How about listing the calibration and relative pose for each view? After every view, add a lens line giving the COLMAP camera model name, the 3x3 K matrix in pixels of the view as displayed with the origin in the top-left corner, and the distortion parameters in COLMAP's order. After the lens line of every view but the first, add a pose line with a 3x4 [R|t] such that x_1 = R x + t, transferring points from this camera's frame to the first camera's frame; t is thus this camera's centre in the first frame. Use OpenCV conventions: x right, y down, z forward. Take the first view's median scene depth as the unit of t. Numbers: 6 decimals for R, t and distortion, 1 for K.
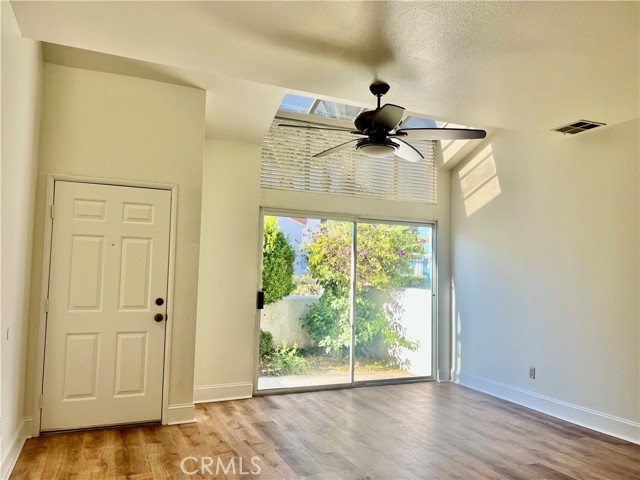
lens RADIAL K [[478.5, 0, 322.2], [0, 478.5, 245.2], [0, 0, 1]] dist [0.036632, -0.042065]
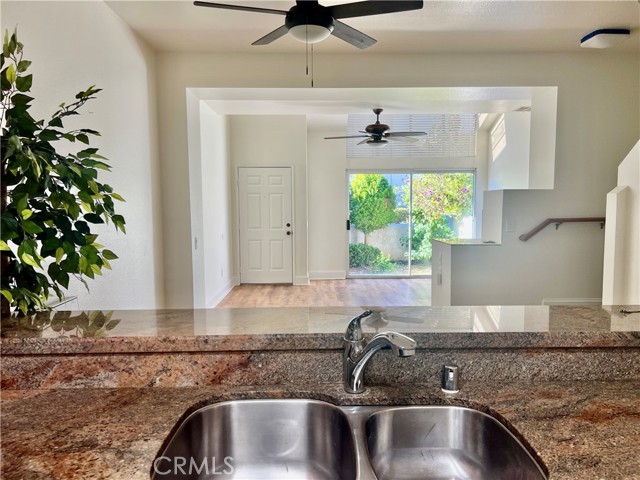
lens RADIAL K [[478.5, 0, 318.7], [0, 478.5, 248.8], [0, 0, 1]] dist [0.036632, -0.042065]
pose [[0.918170, 0.006653, -0.396130, 0.547704], [0.051161, 0.989496, 0.135202, -0.045478], [0.392869, -0.144405, 0.908186, -0.744588]]
